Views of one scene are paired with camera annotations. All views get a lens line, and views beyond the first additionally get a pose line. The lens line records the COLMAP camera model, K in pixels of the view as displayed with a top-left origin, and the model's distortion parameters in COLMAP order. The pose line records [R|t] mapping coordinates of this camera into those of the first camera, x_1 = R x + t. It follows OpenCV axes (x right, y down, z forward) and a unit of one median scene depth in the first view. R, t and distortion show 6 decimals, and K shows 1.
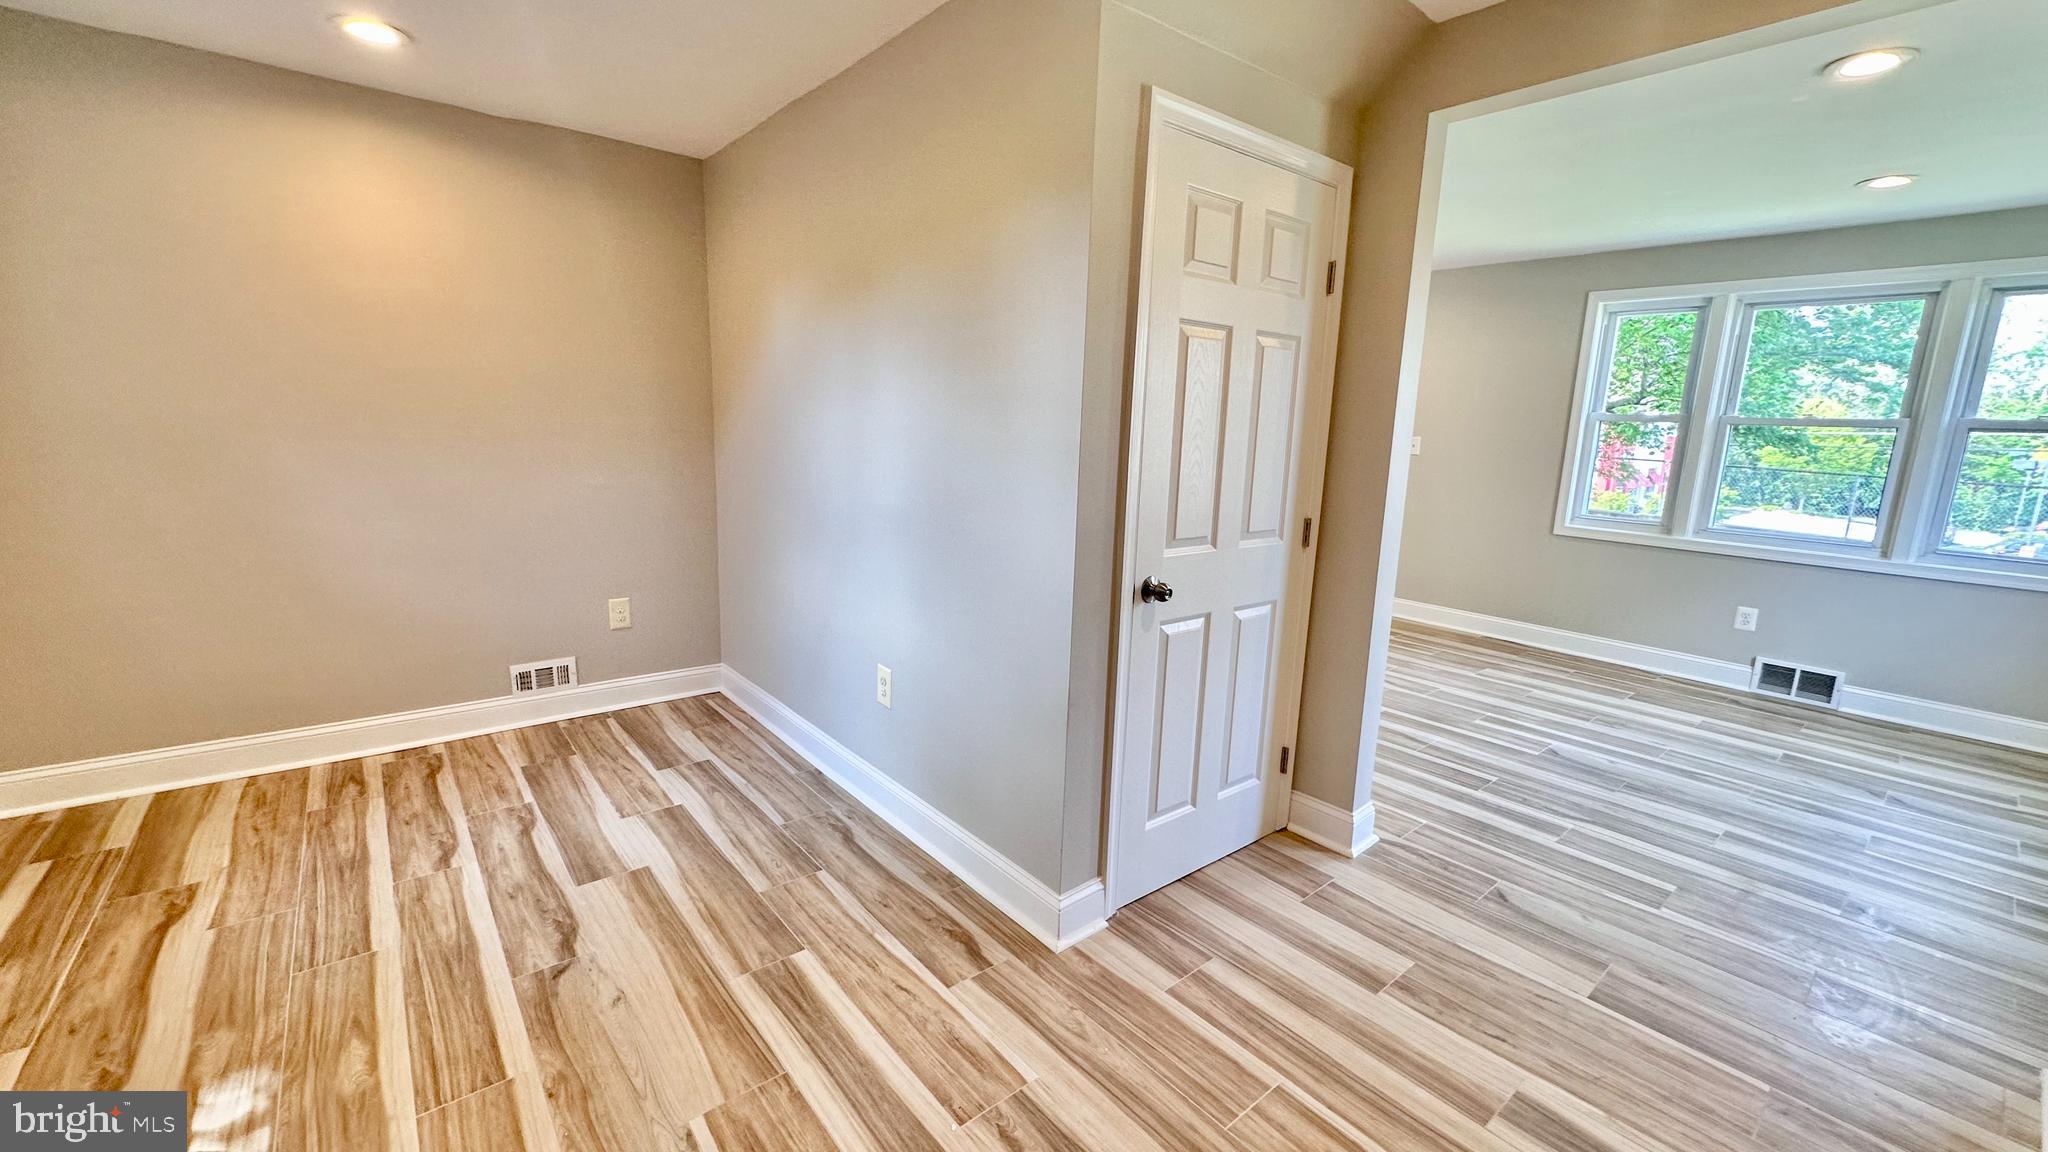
lens RADIAL K [[817.8, 0, 1026.5], [0, 817.8, 580.9], [0, 0, 1]] dist [-0.002513, 0.000545]
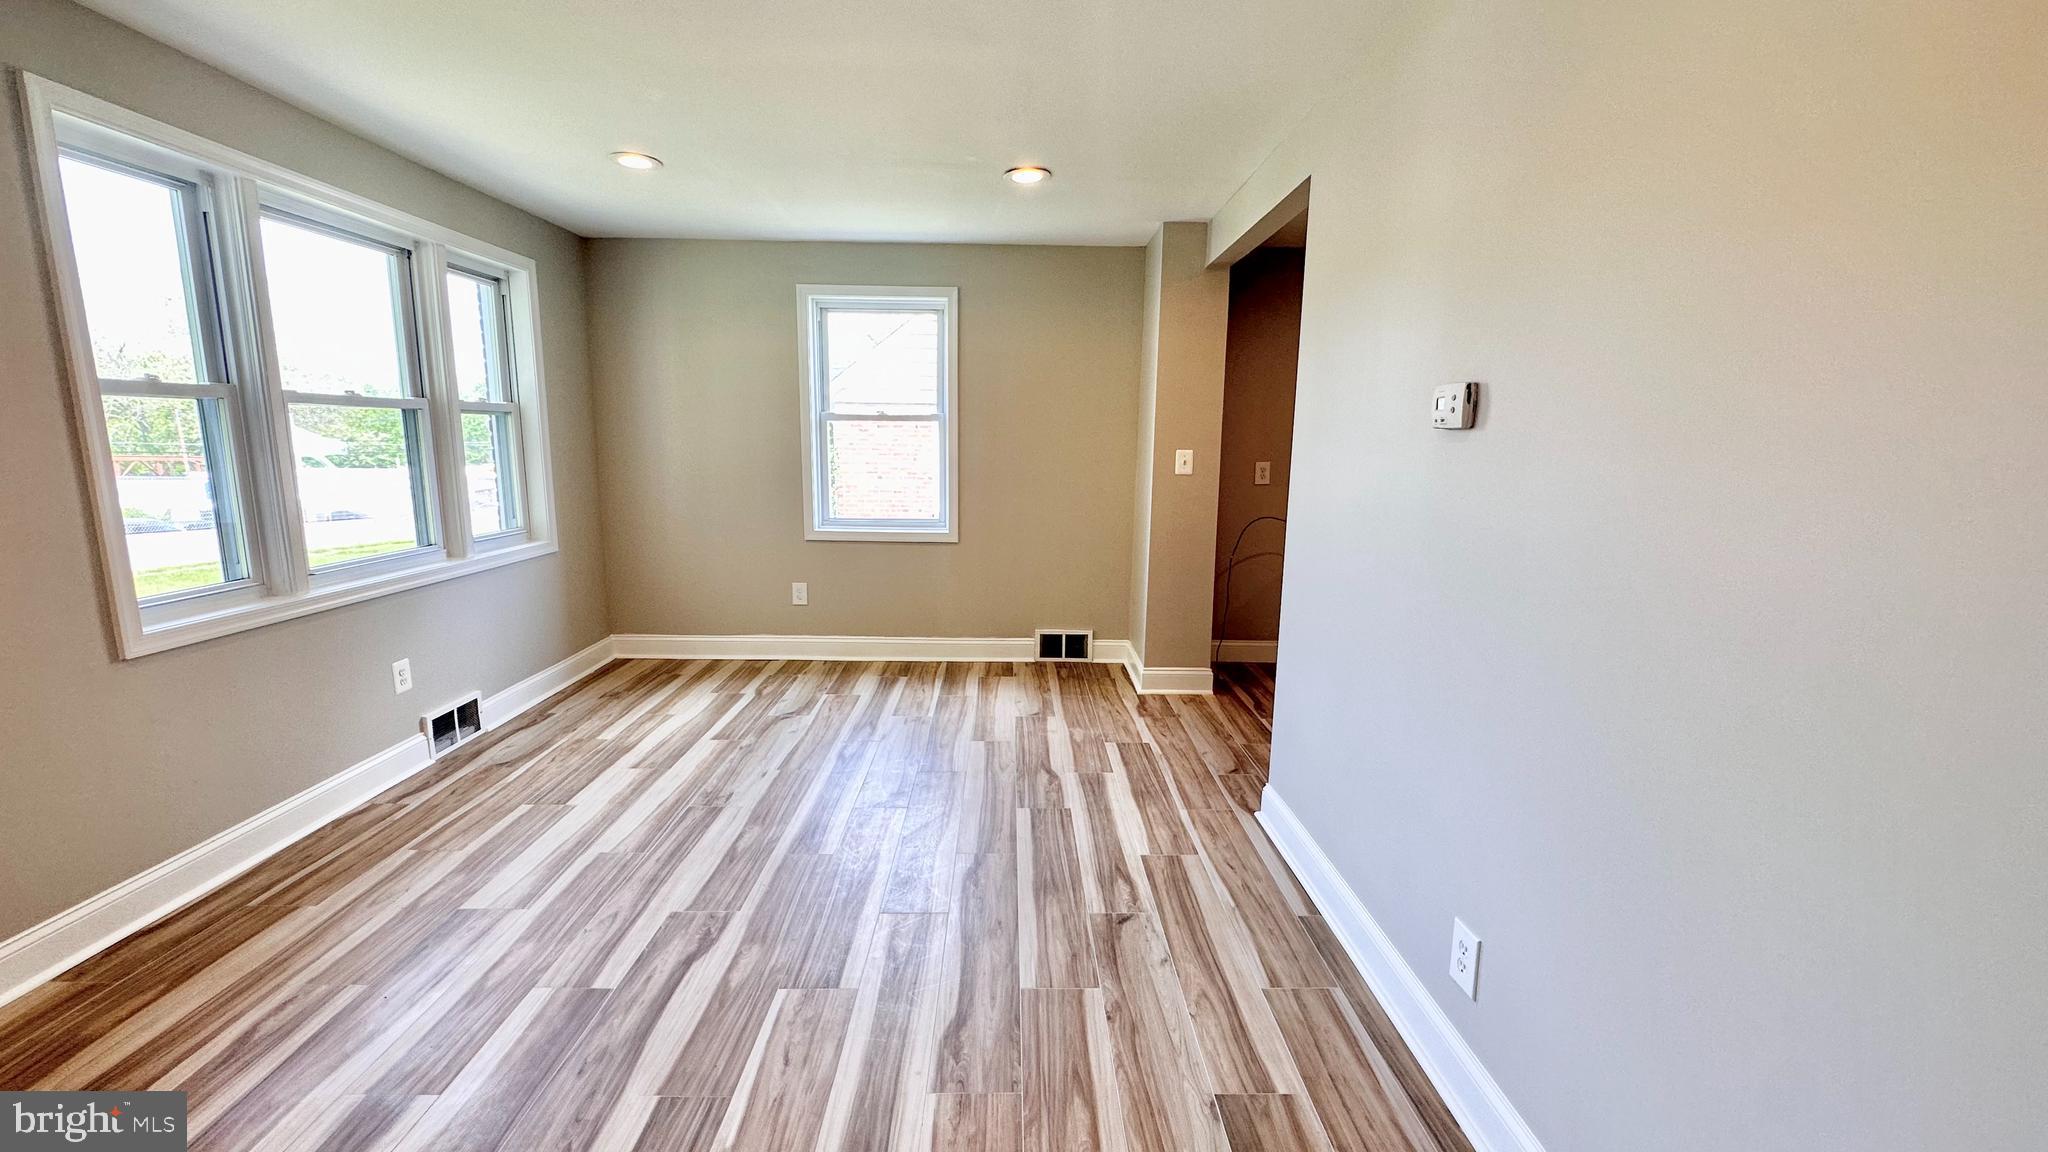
lens RADIAL K [[816.6, 0, 1023.8], [0, 816.6, 572.7], [0, 0, 1]] dist [-0.006387, 0.001662]
pose [[-0.779414, -0.144159, 0.609698, 0.004667], [0.083170, 0.940746, 0.328754, -0.033733], [-0.620964, 0.306944, -0.721242, 0.169103]]
